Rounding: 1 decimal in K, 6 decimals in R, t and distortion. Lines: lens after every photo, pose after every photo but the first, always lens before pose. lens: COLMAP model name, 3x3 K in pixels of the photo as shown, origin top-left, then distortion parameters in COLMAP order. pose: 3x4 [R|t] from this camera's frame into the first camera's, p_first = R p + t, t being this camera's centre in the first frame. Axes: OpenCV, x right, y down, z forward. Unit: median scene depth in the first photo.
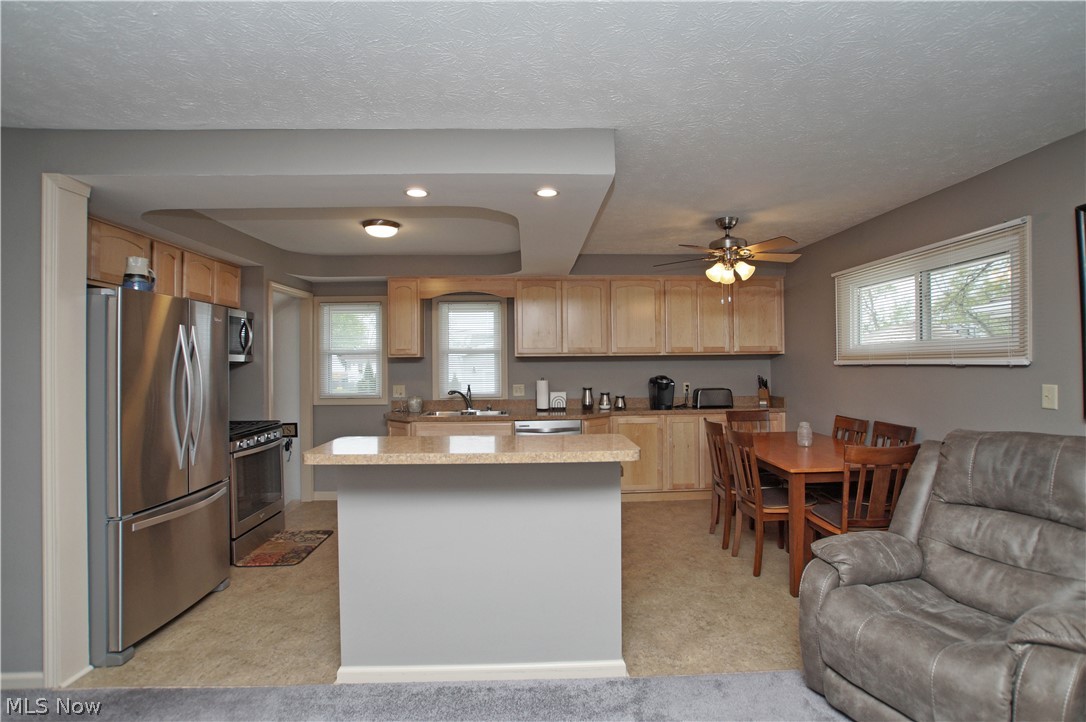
lens RADIAL K [[532.7, 0, 548.6], [0, 532.7, 363.4], [0, 0, 1]] dist [-0.038630, 0.012406]
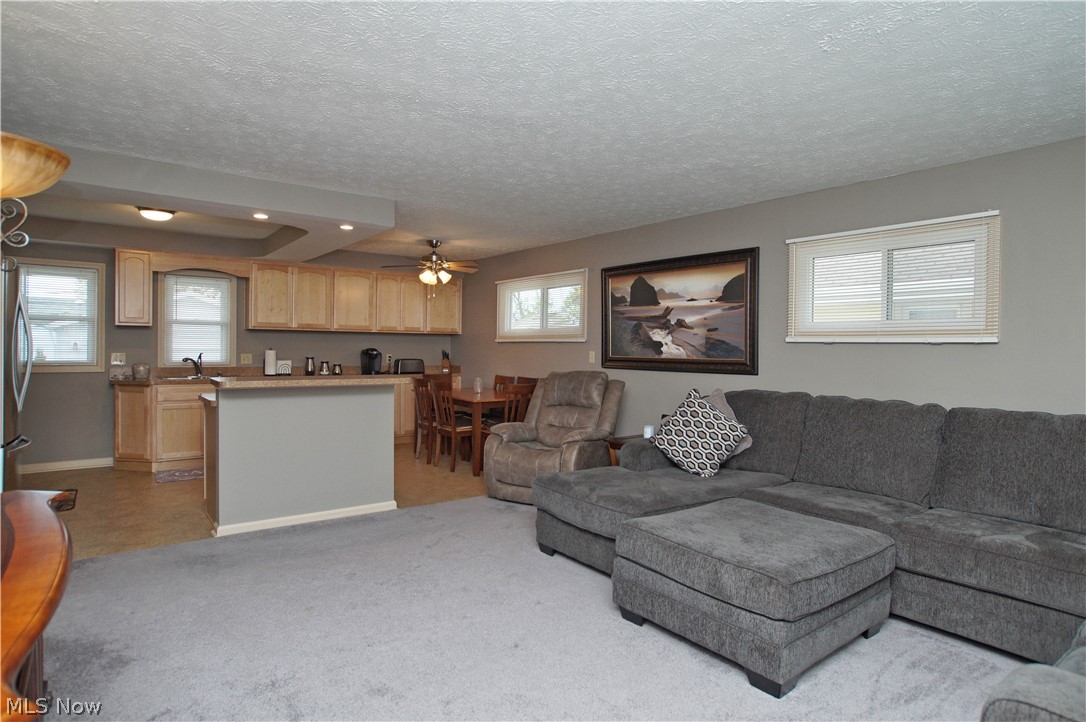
lens RADIAL K [[600.8, 0, 552.5], [0, 600.8, 354.3], [0, 0, 1]] dist [-0.007570, -0.000703]
pose [[0.818473, 0.012250, 0.574414, -0.315914], [-0.021434, 0.999728, 0.009221, 0.019233], [-0.574145, -0.019859, 0.818513, -0.510646]]
